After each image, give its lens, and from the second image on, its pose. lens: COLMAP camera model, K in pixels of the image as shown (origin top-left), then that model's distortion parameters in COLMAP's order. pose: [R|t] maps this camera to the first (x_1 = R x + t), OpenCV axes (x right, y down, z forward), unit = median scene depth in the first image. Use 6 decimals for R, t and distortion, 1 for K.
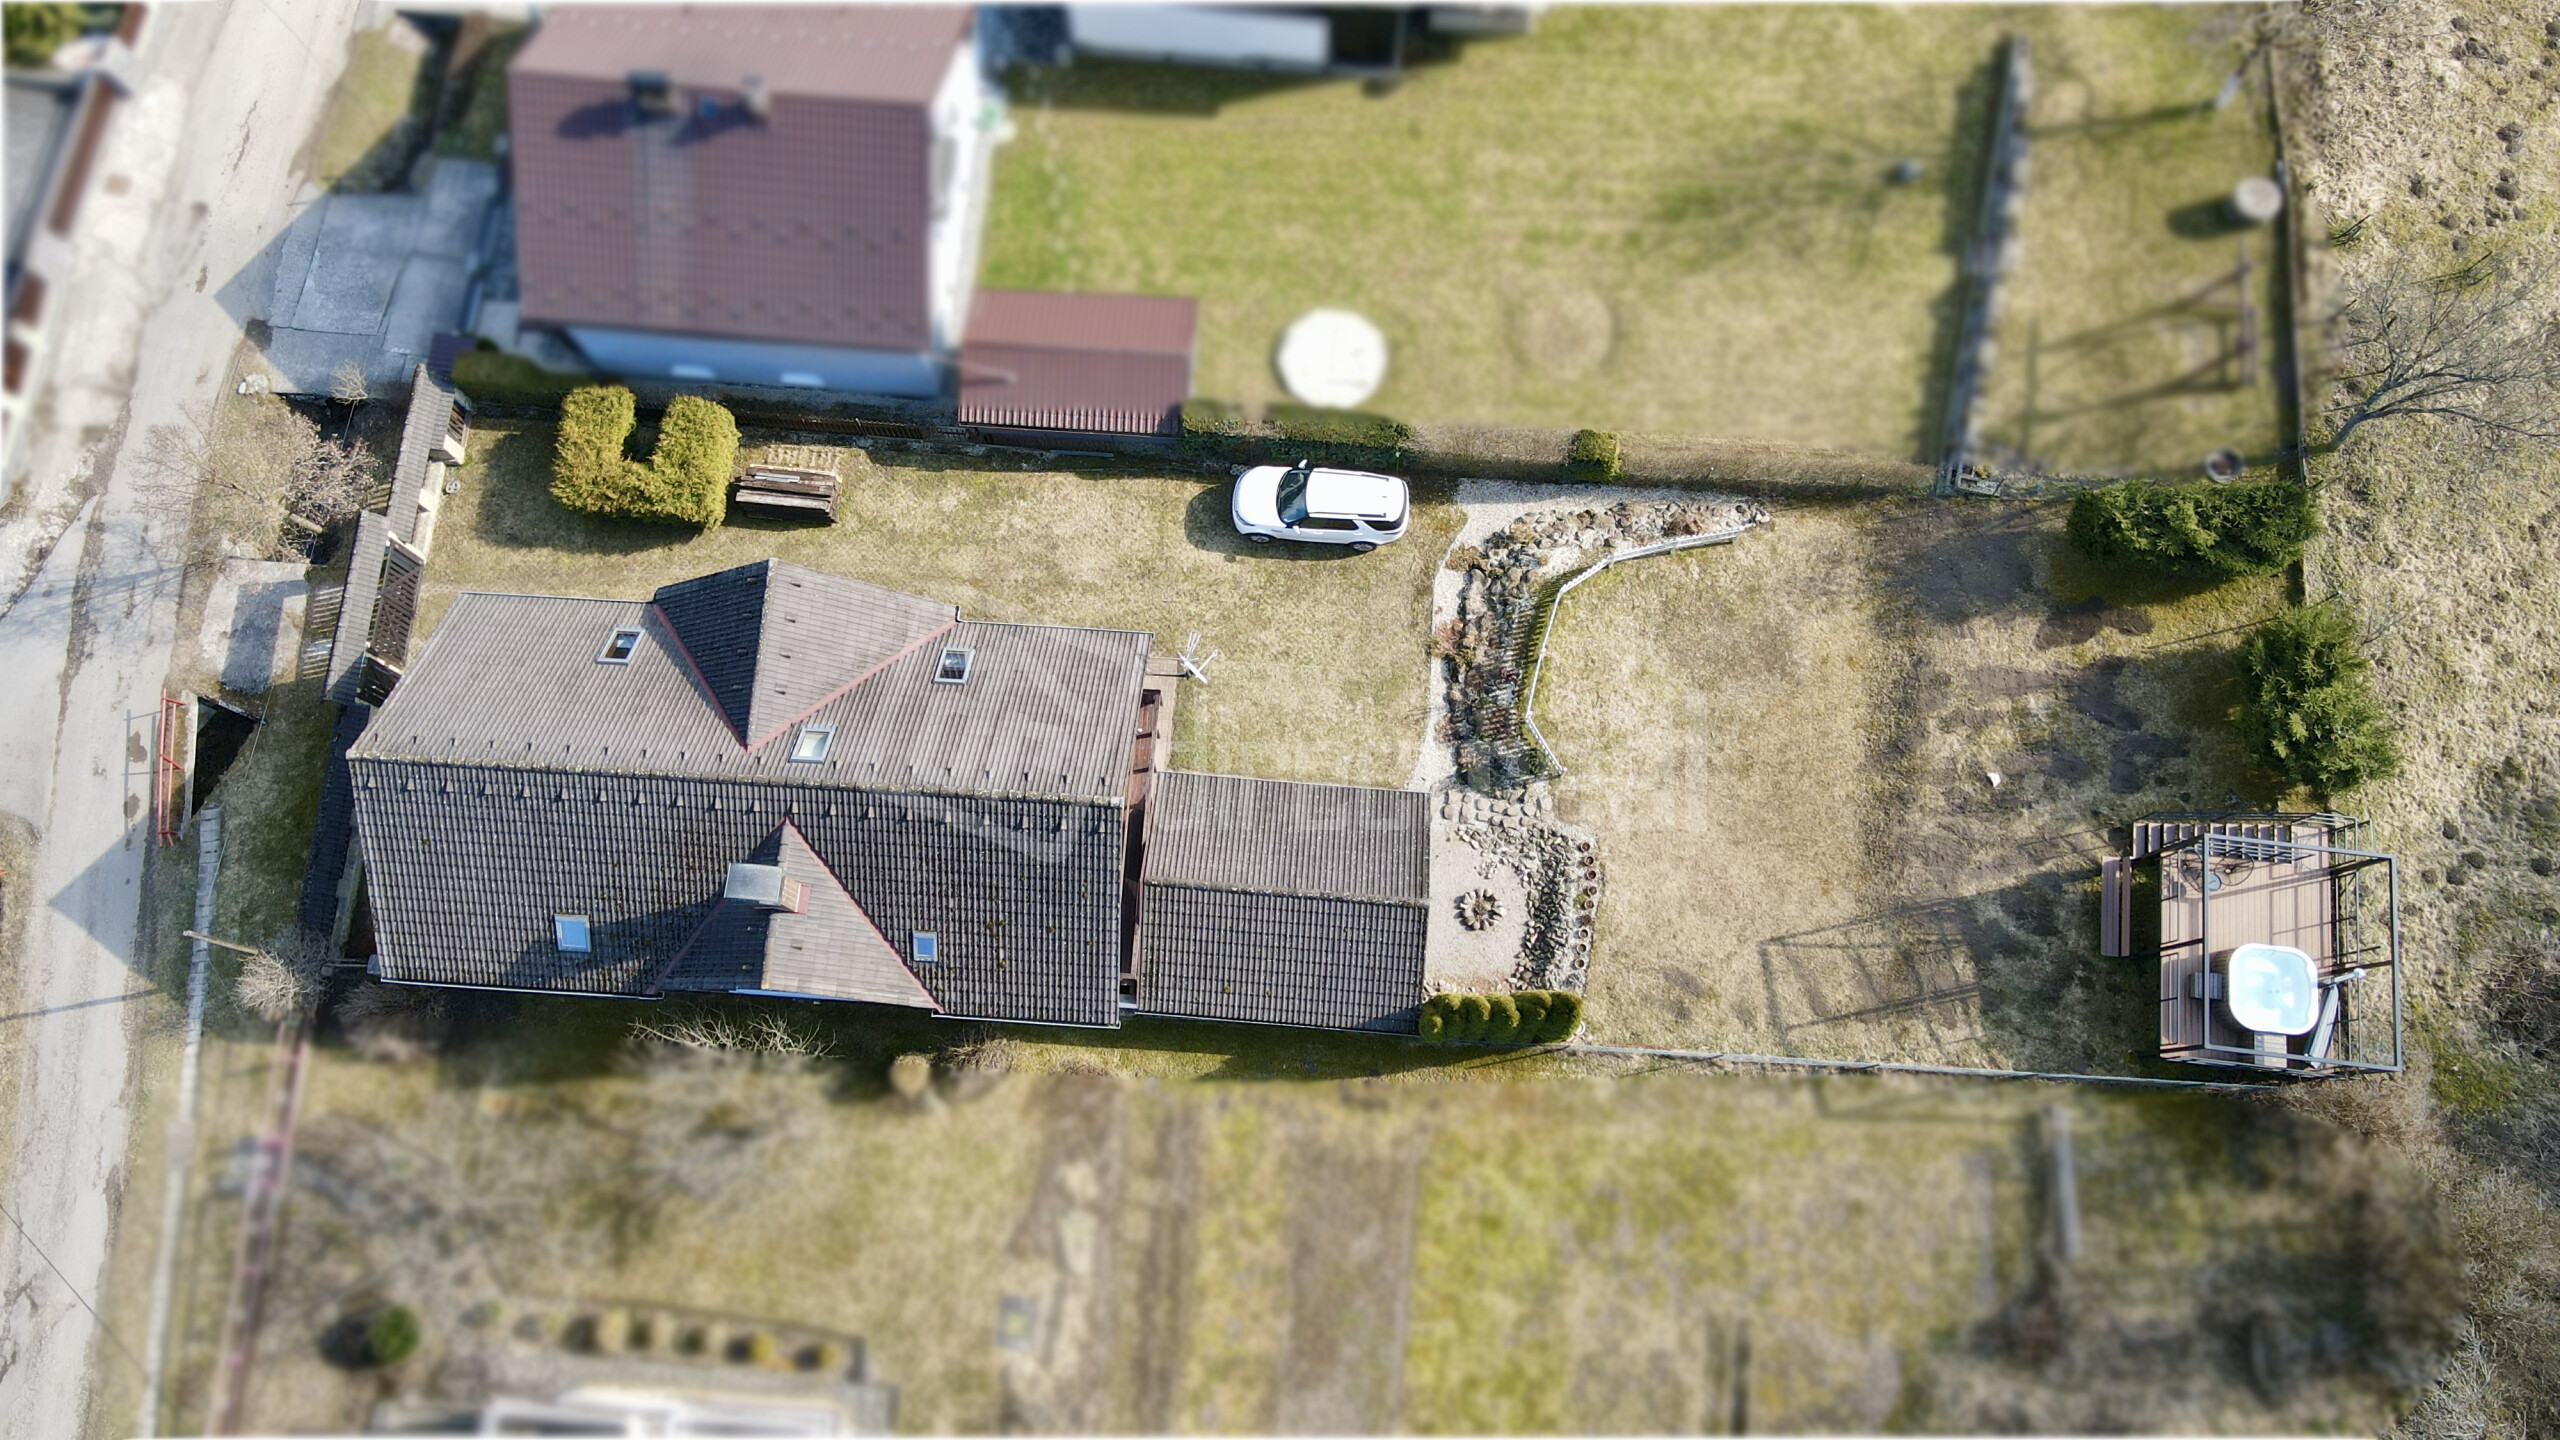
lens RADIAL K [[1875.1, 0, 1265.2], [0, 1875.1, 705.2], [0, 0, 1]] dist [0.001264, 0.030234]
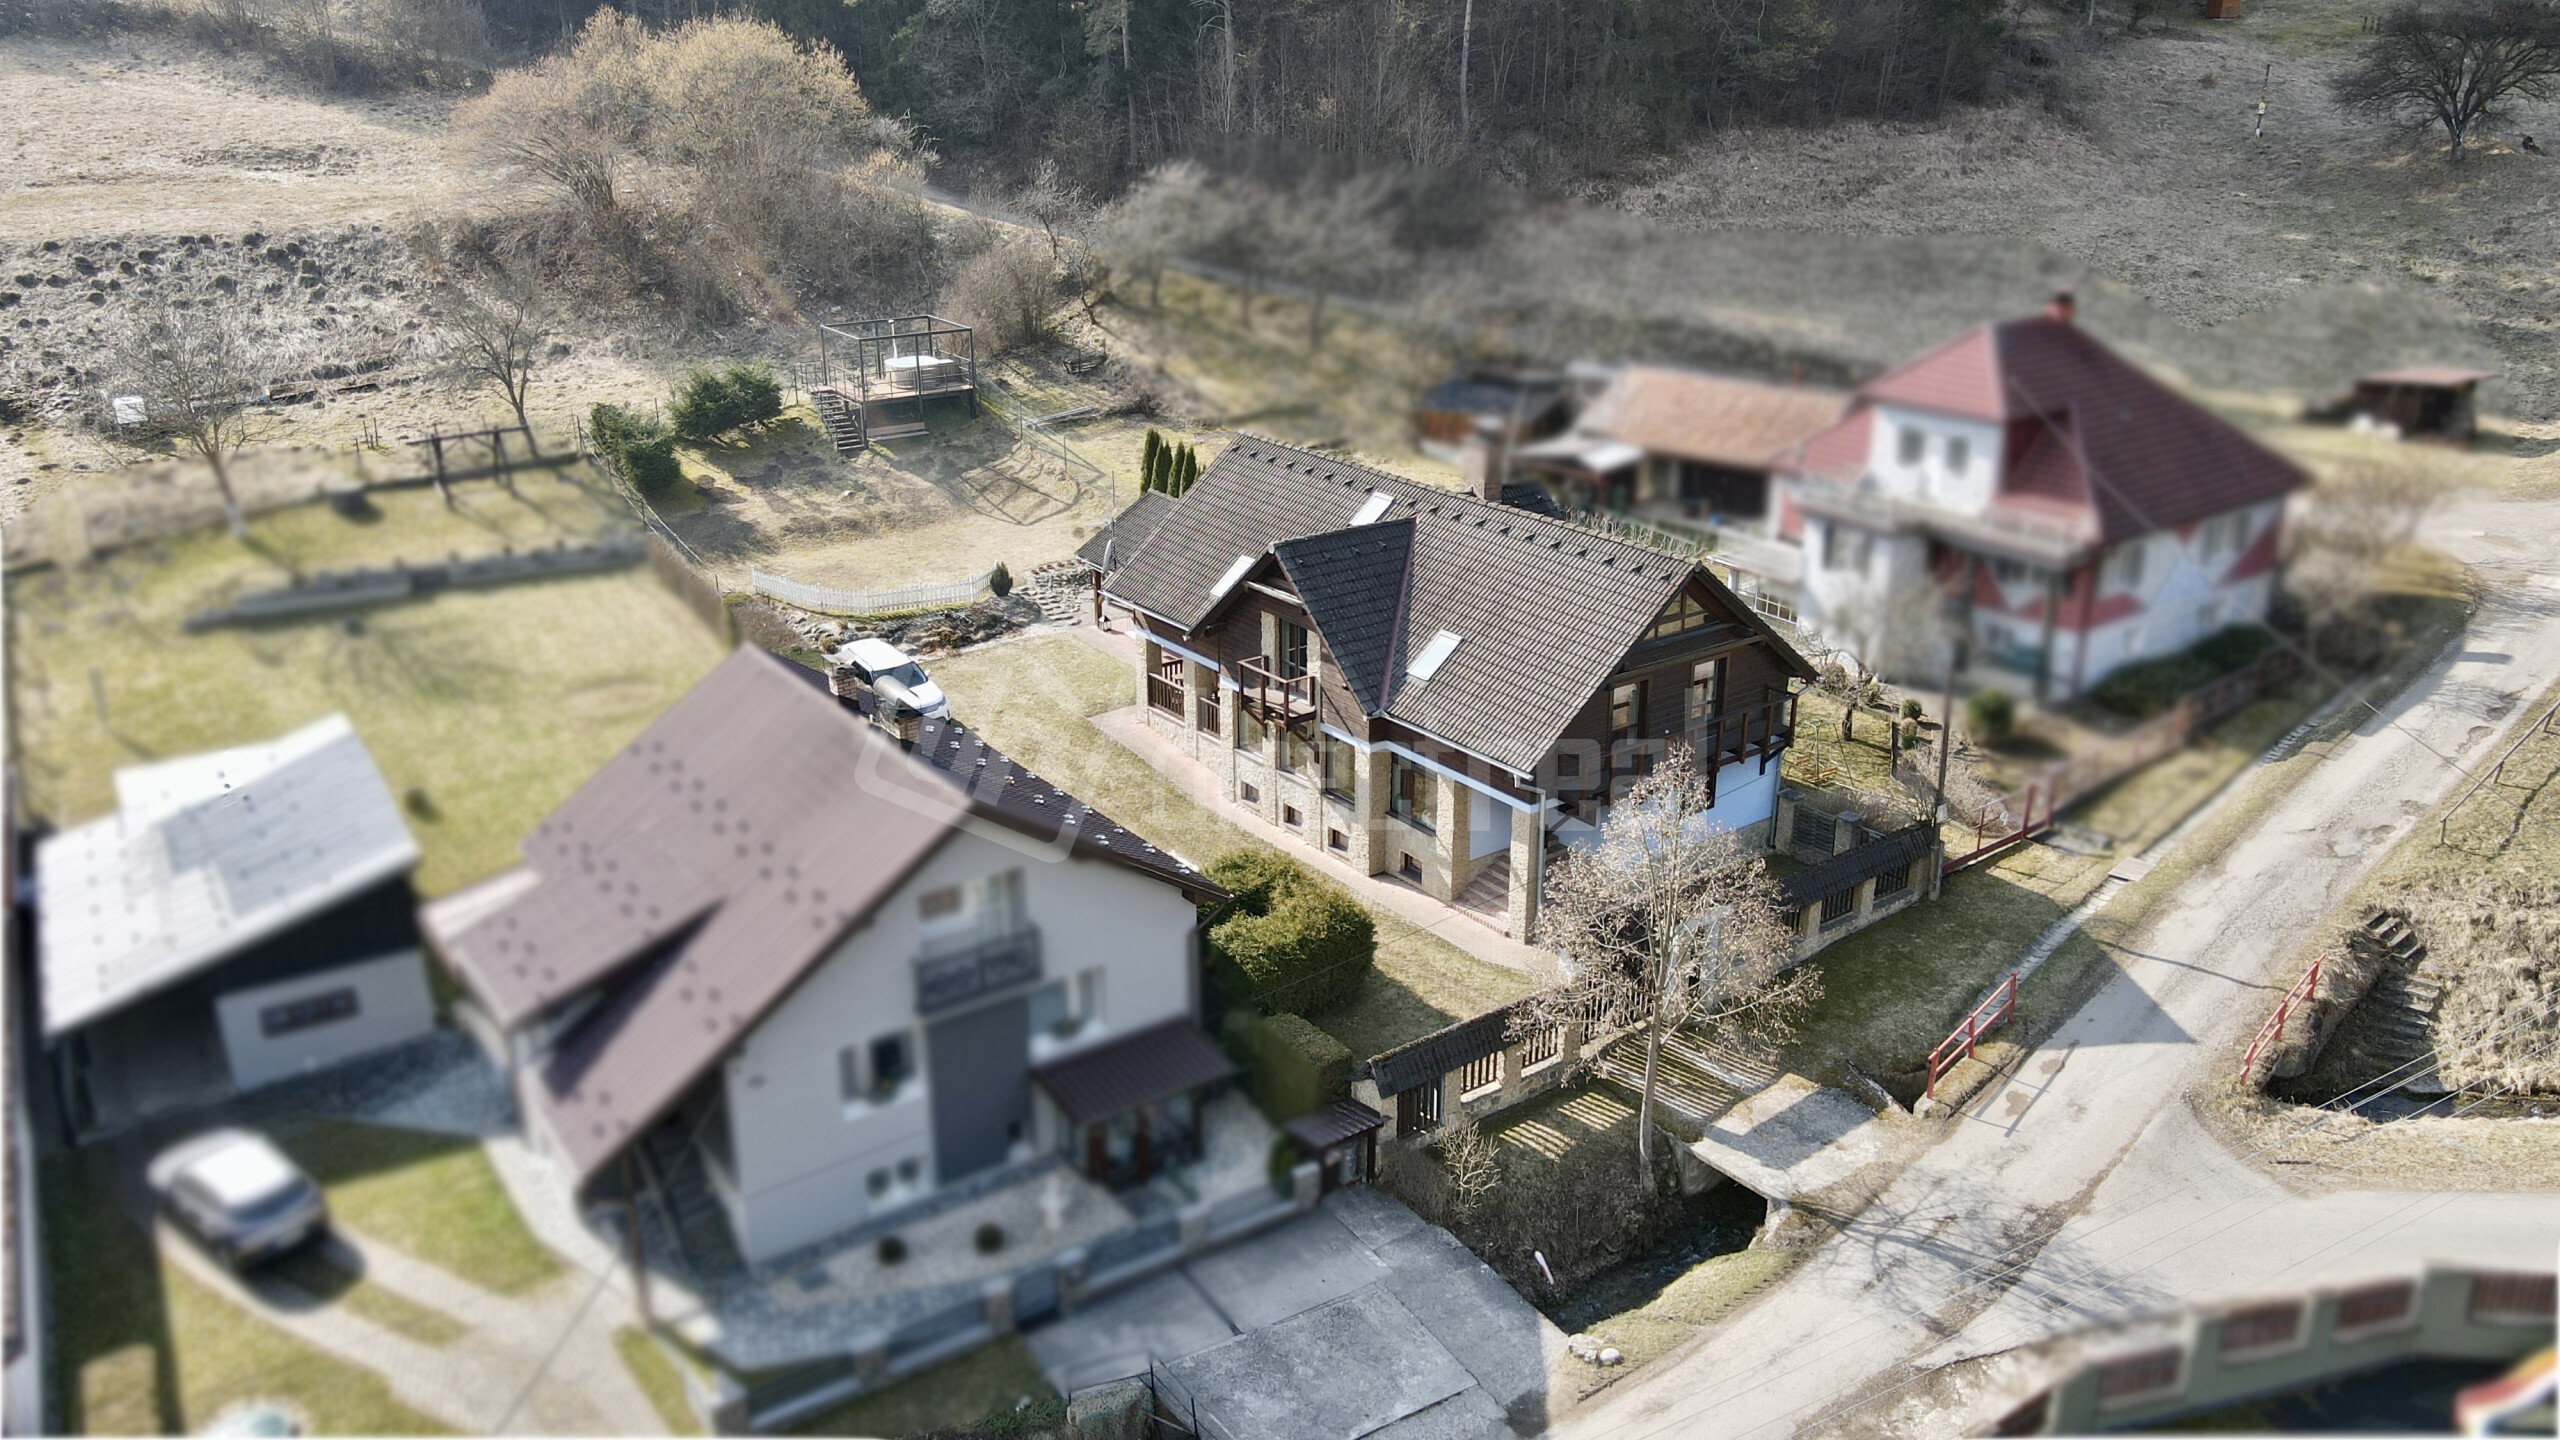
lens RADIAL K [[1875.1, 0, 1283.5], [0, 1875.1, 722.0], [0, 0, 1]] dist [0.001264, 0.030234]
pose [[-0.650382, -0.262451, 0.712827, -0.929760], [0.739957, -0.006834, 0.672619, -0.694897], [-0.171658, 0.964921, 0.198647, 0.800184]]
